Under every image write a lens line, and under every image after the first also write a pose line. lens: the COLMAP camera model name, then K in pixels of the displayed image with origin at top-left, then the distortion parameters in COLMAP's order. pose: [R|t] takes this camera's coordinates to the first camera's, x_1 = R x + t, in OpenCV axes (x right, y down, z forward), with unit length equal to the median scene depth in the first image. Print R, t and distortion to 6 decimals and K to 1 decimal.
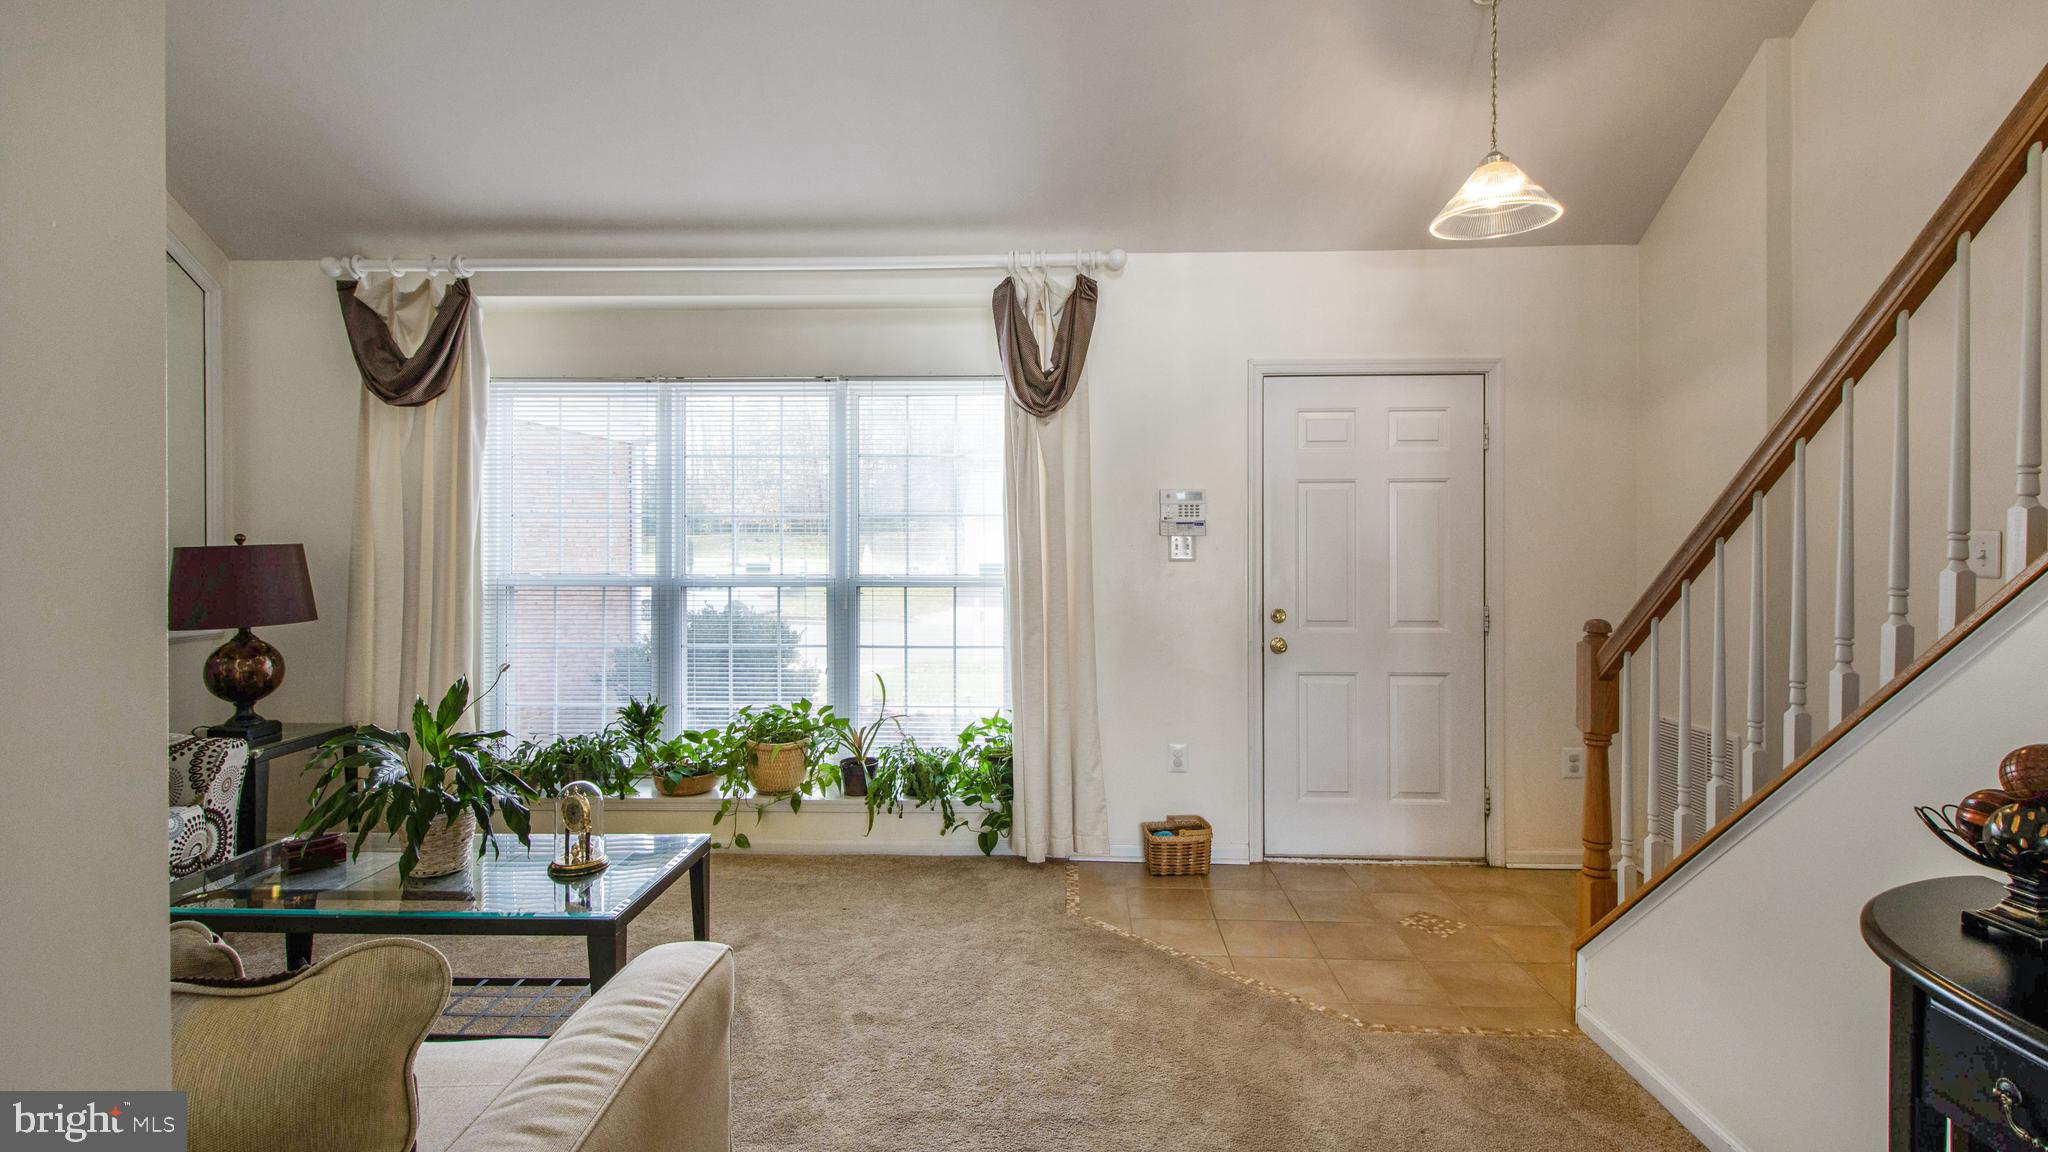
lens RADIAL K [[972.5, 0, 1013.4], [0, 972.5, 535.6], [0, 0, 1]] dist [0.026616, -0.014390]
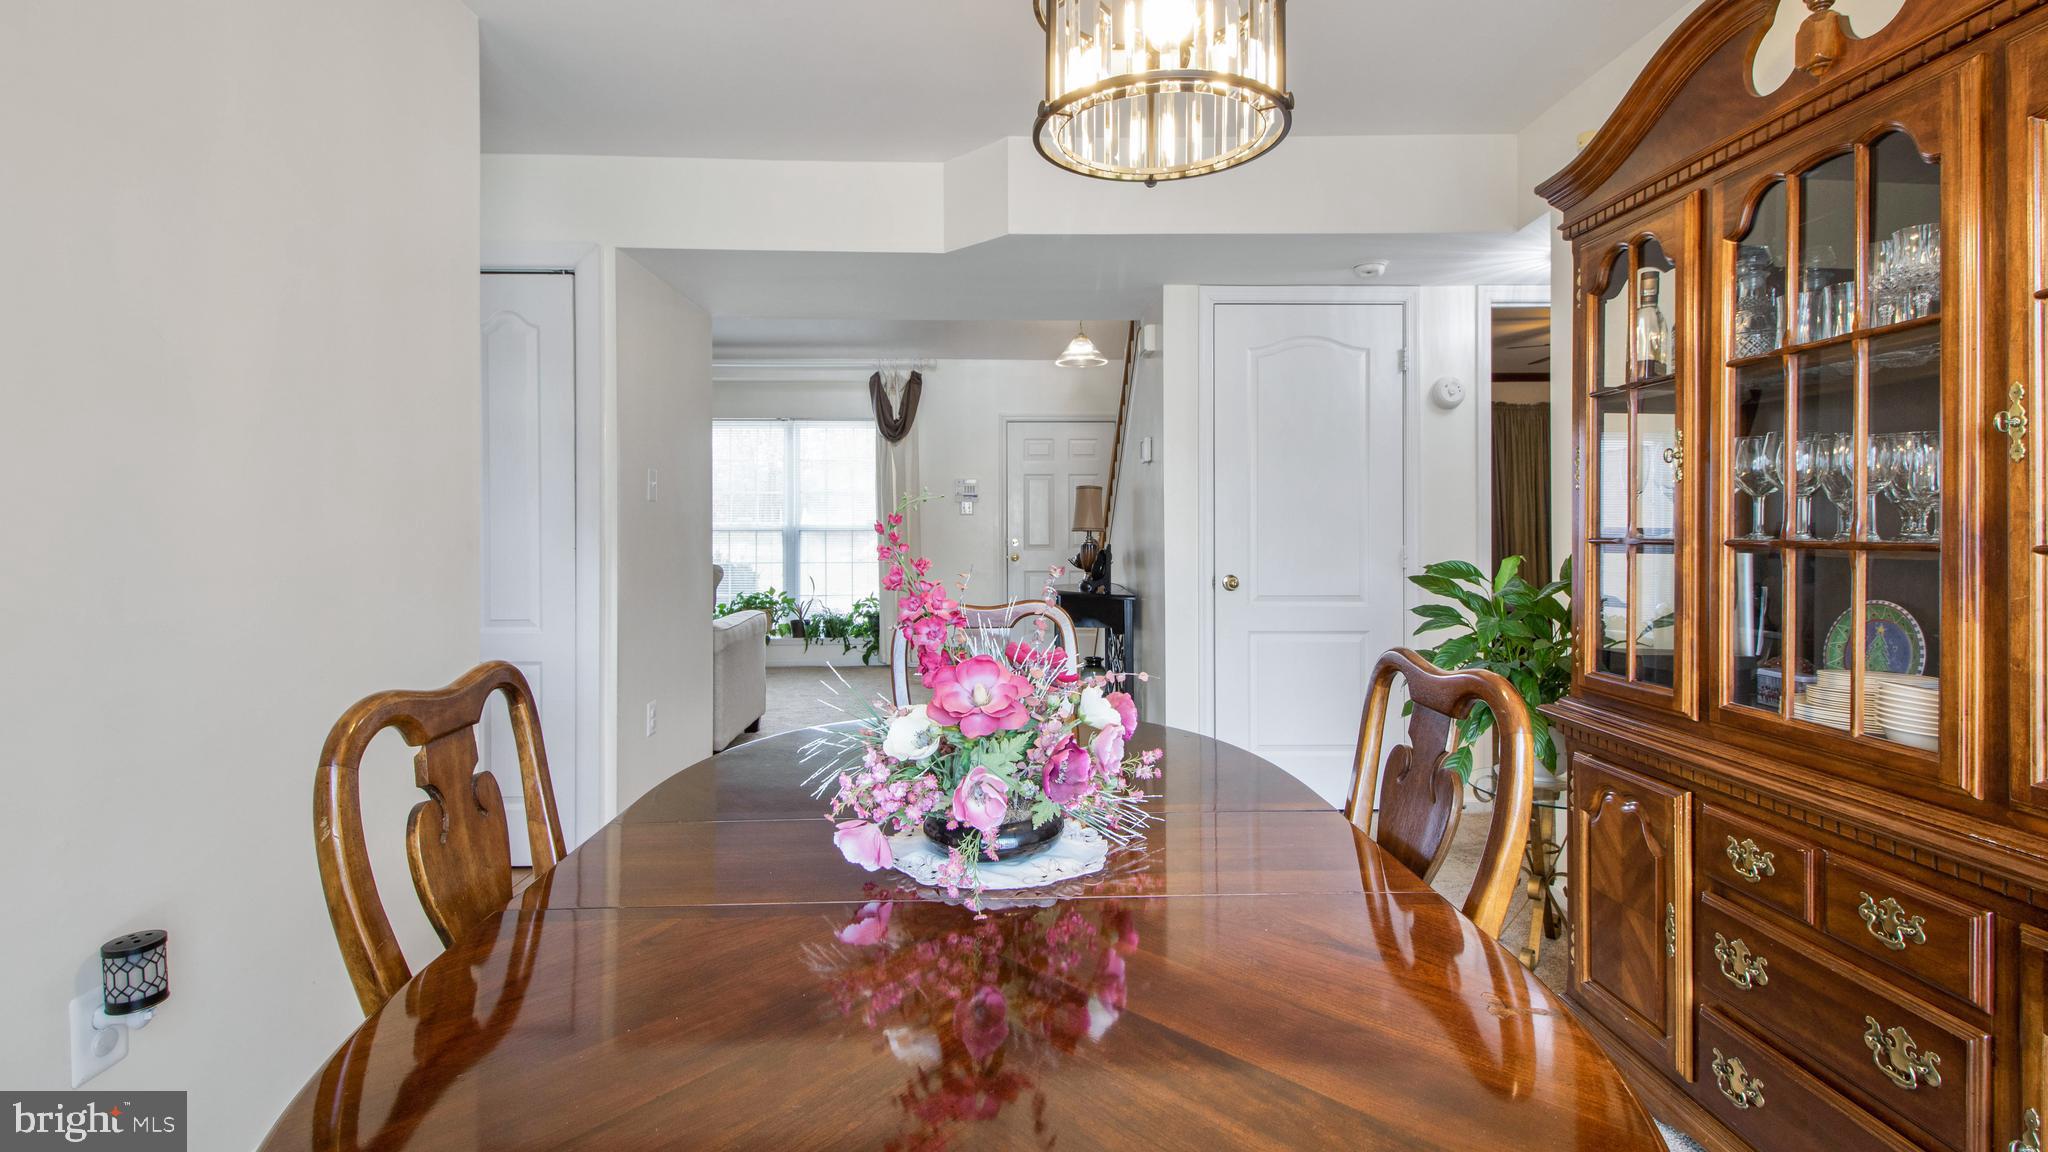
lens RADIAL K [[972.5, 0, 1013.4], [0, 972.5, 535.6], [0, 0, 1]] dist [0.026616, -0.014390]
pose [[0.997823, 0.002842, 0.065892, 0.137476], [-0.003990, 0.999842, 0.017299, 0.032404], [-0.065833, -0.017524, 0.997677, -0.969832]]
